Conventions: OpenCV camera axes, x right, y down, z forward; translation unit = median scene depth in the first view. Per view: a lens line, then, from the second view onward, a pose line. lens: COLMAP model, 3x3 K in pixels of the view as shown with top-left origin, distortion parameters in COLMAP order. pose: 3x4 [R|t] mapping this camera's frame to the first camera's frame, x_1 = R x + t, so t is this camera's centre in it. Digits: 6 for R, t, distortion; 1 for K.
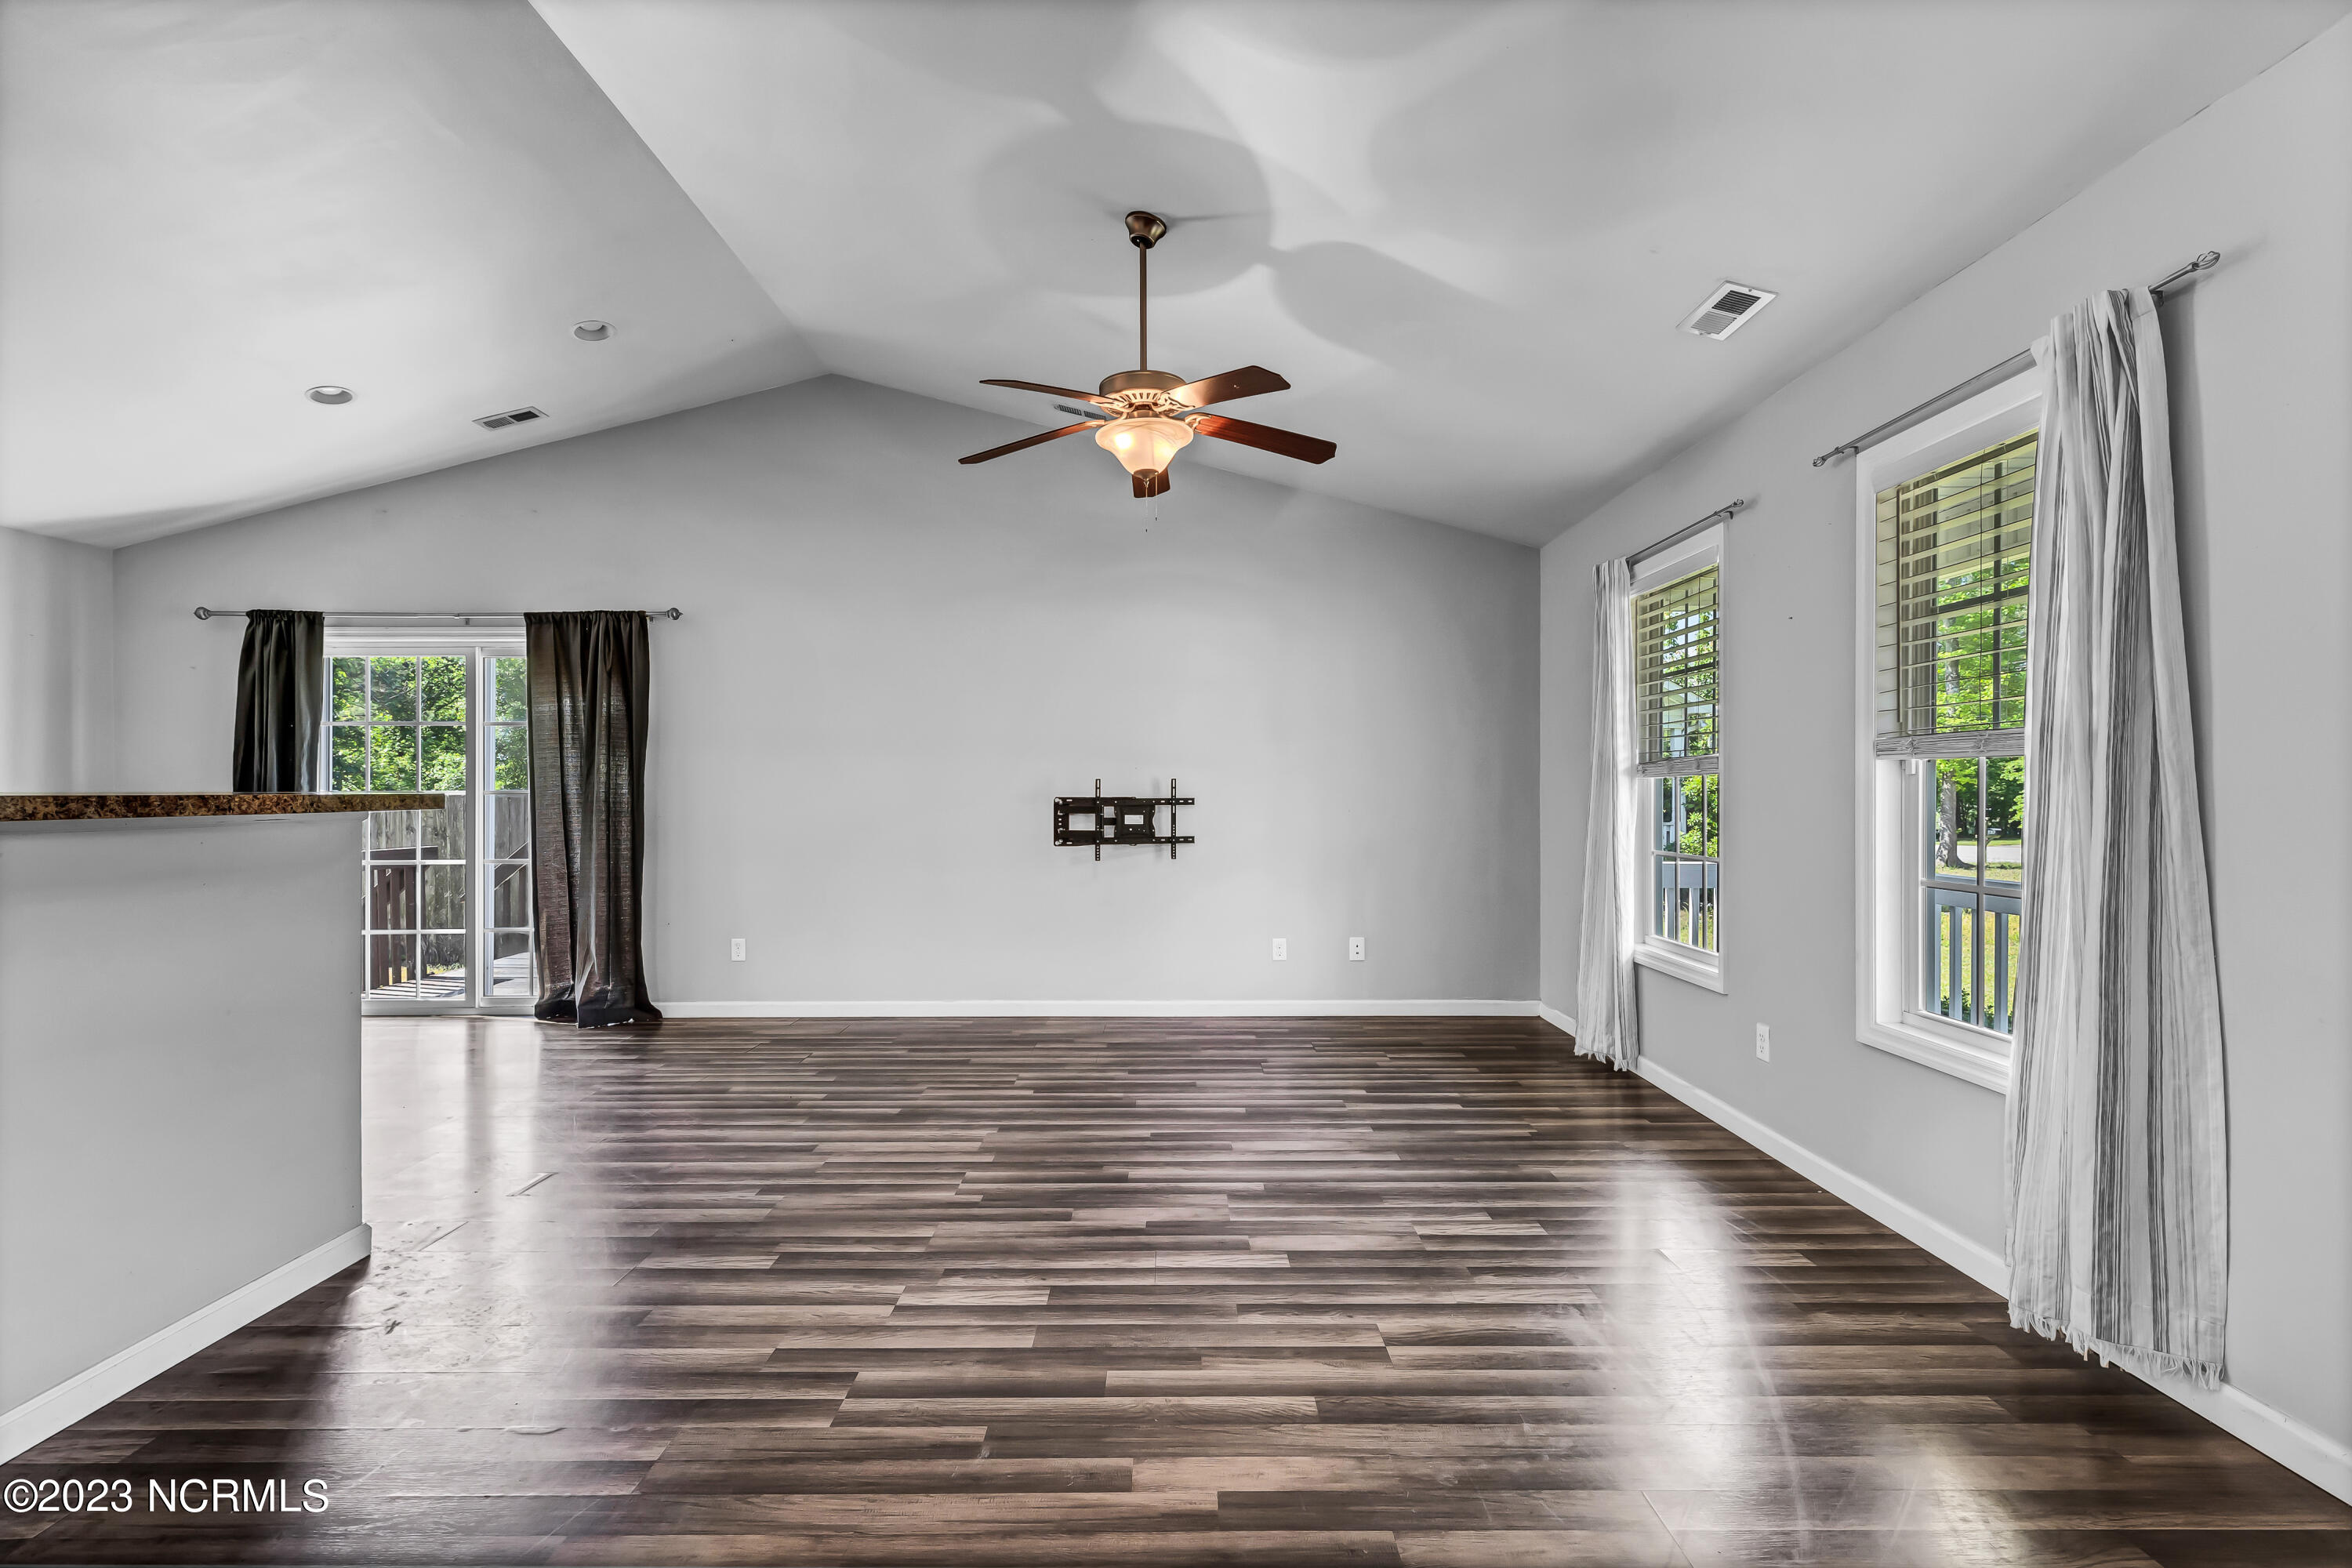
lens RADIAL K [[1075.5, 0, 1165.5], [0, 1075.5, 807.9], [0, 0, 1]] dist [0.008161, 0.000042]
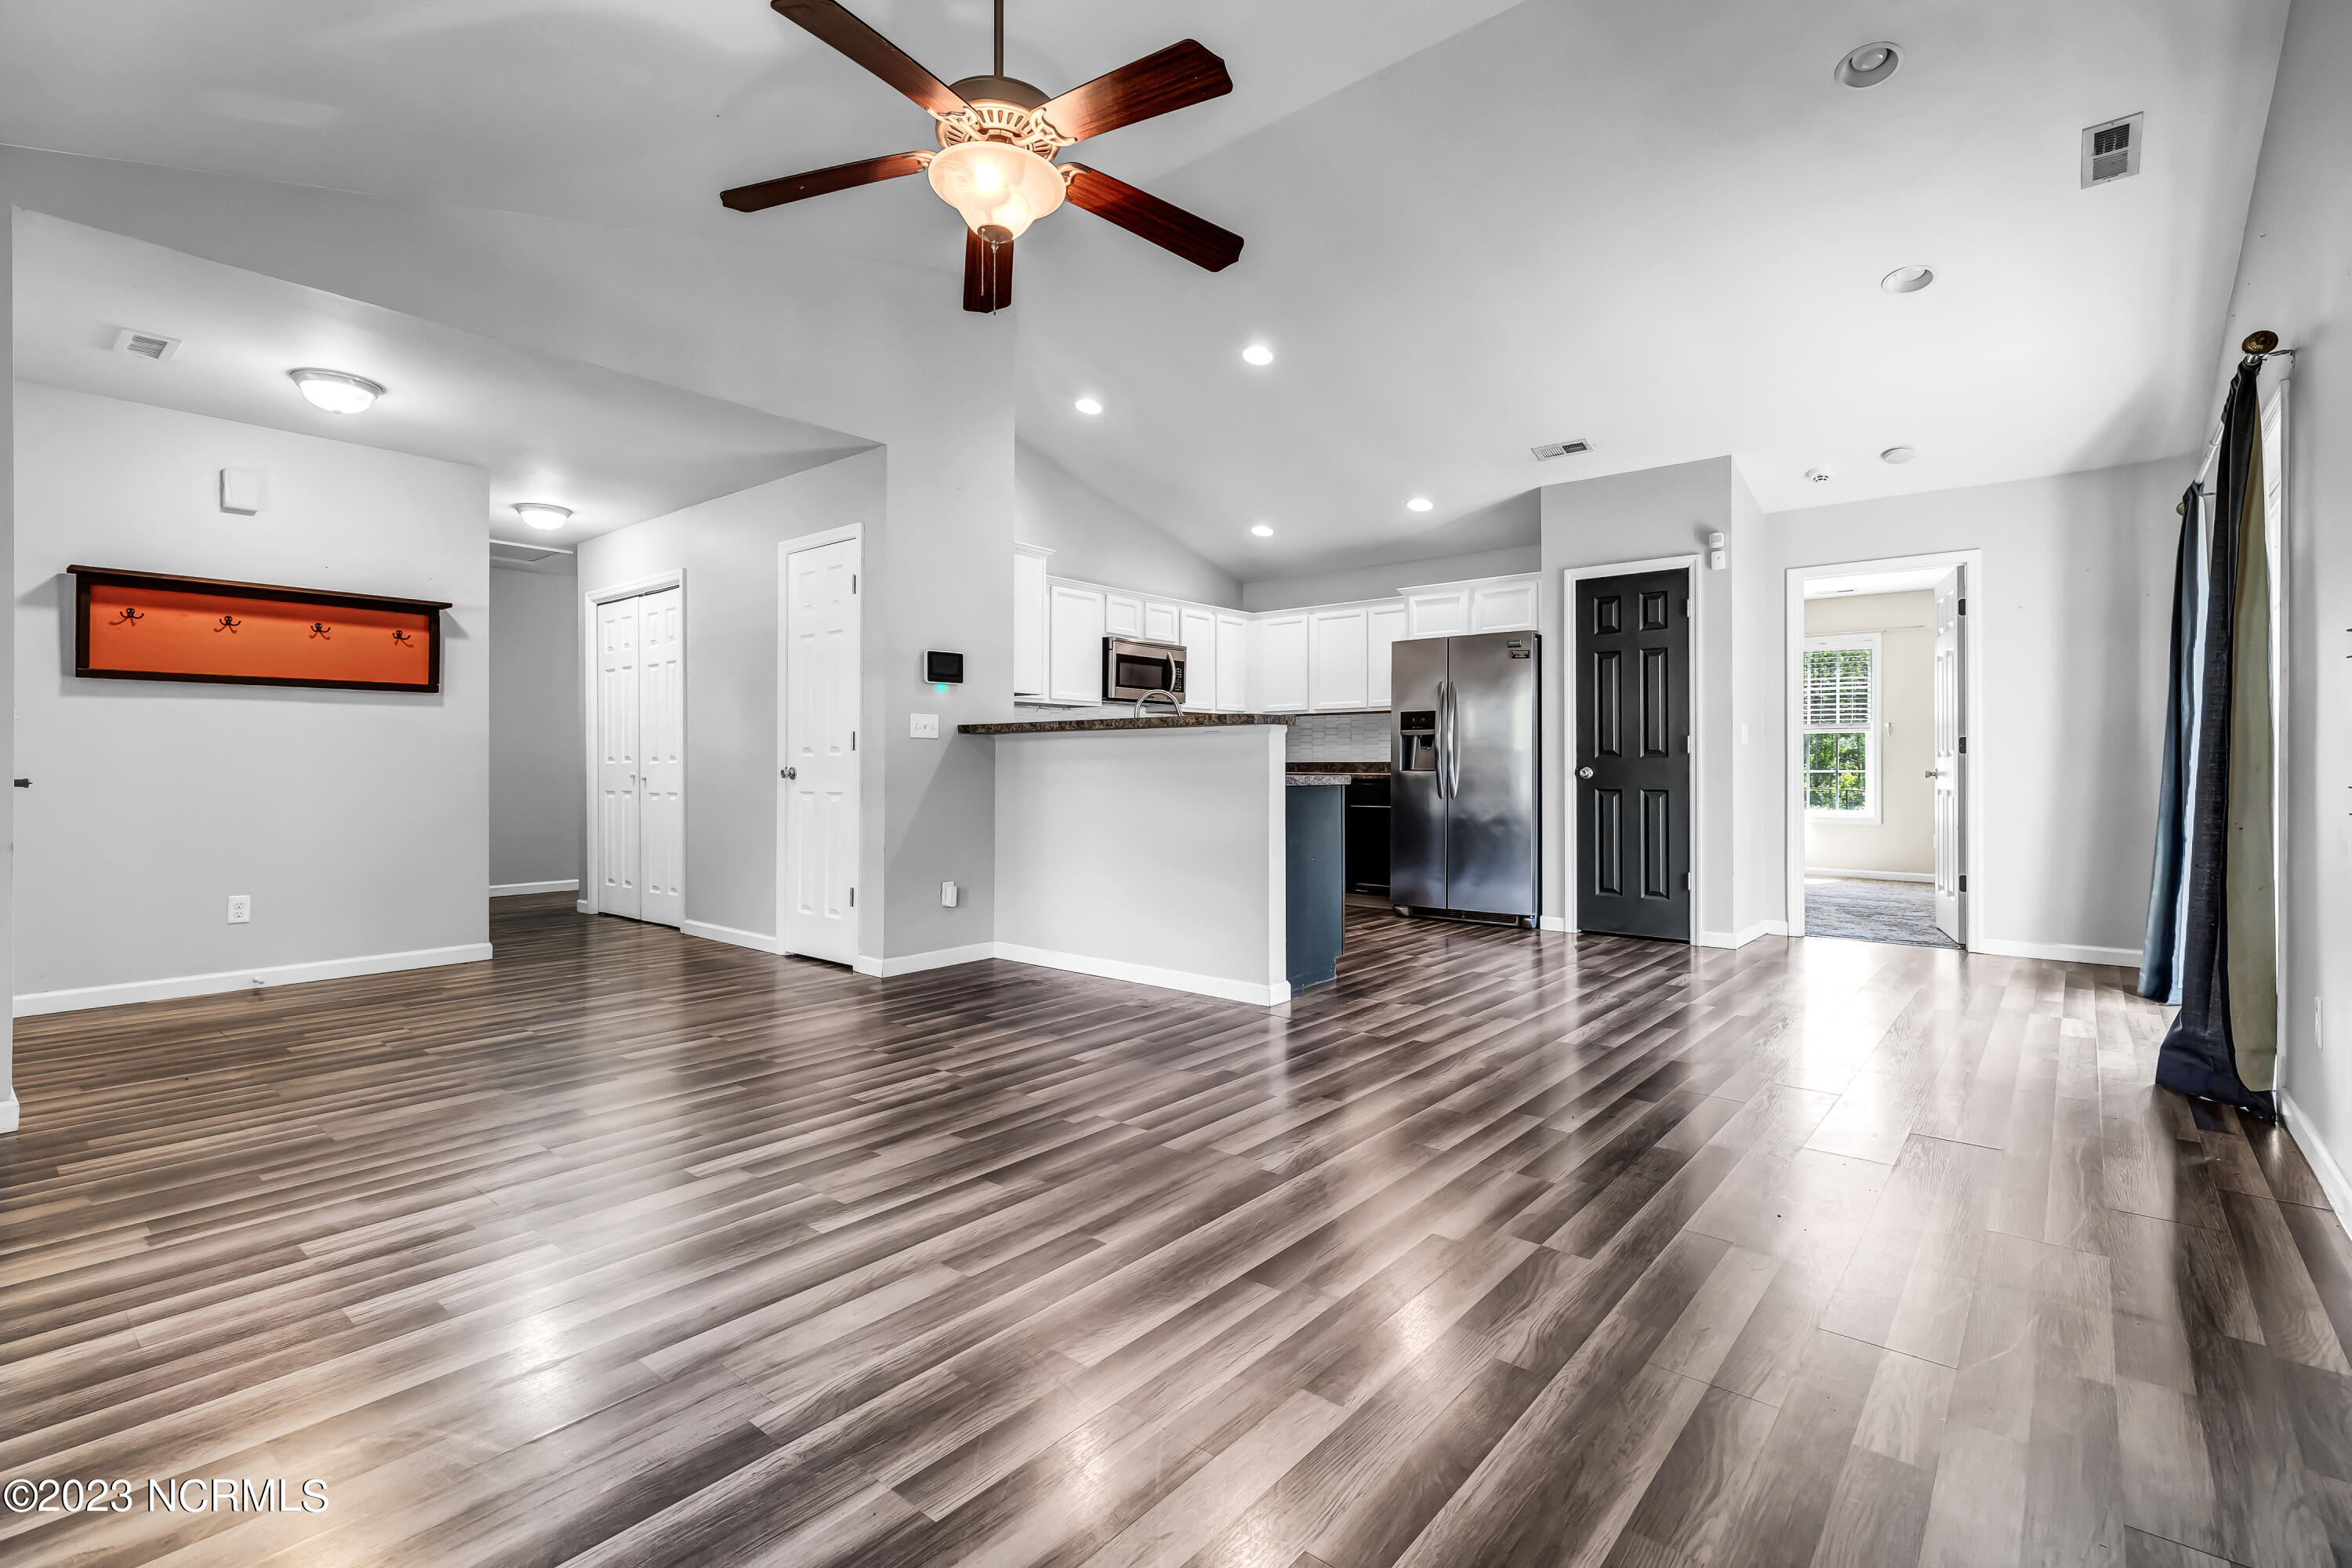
lens RADIAL K [[1074.5, 0, 1165.1], [0, 1074.5, 762.7], [0, 0, 1]] dist [0.008078, 0.000122]
pose [[-0.647125, 0.001196, -0.762383, 0.544256], [-0.004952, 0.999971, 0.005772, 0.046805], [0.762368, 0.007511, -0.647100, 1.846190]]
